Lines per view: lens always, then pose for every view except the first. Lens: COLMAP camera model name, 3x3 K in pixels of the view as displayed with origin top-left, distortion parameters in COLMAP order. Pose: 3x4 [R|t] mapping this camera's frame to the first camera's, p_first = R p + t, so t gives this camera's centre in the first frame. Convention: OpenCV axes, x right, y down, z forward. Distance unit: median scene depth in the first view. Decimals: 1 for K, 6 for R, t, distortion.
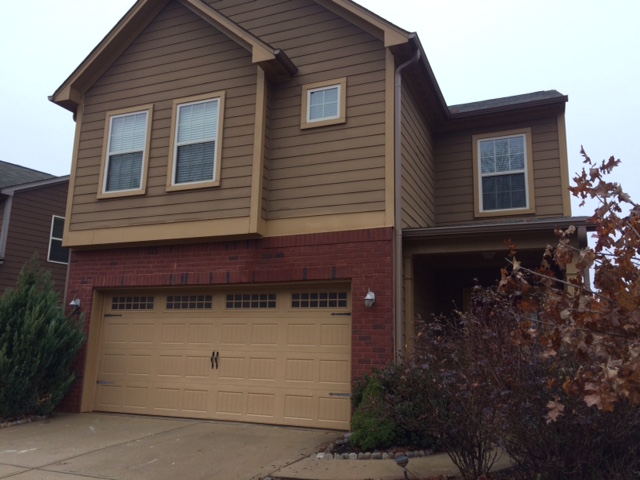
lens RADIAL K [[544.0, 0, 319.4], [0, 544.0, 239.5], [0, 0, 1]] dist [0.037256, -0.003145]
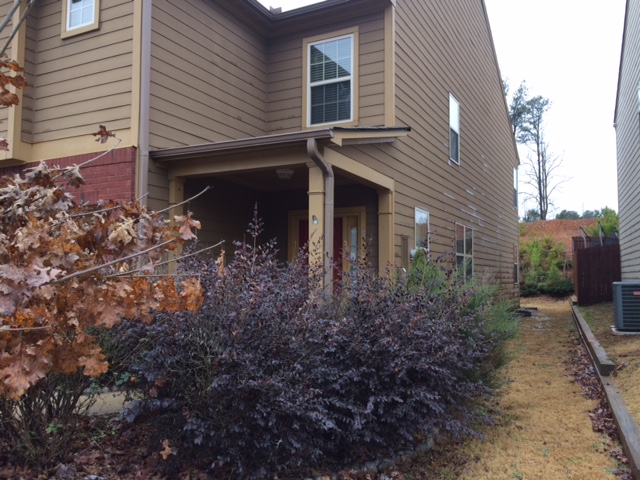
lens RADIAL K [[544.0, 0, 320.3], [0, 544.0, 239.8], [0, 0, 1]] dist [0.037256, -0.003145]
pose [[0.996443, -0.024174, -0.080723, 0.402946], [0.034972, 0.990206, 0.135160, 0.014167], [0.076665, -0.137502, 0.987530, 0.087030]]
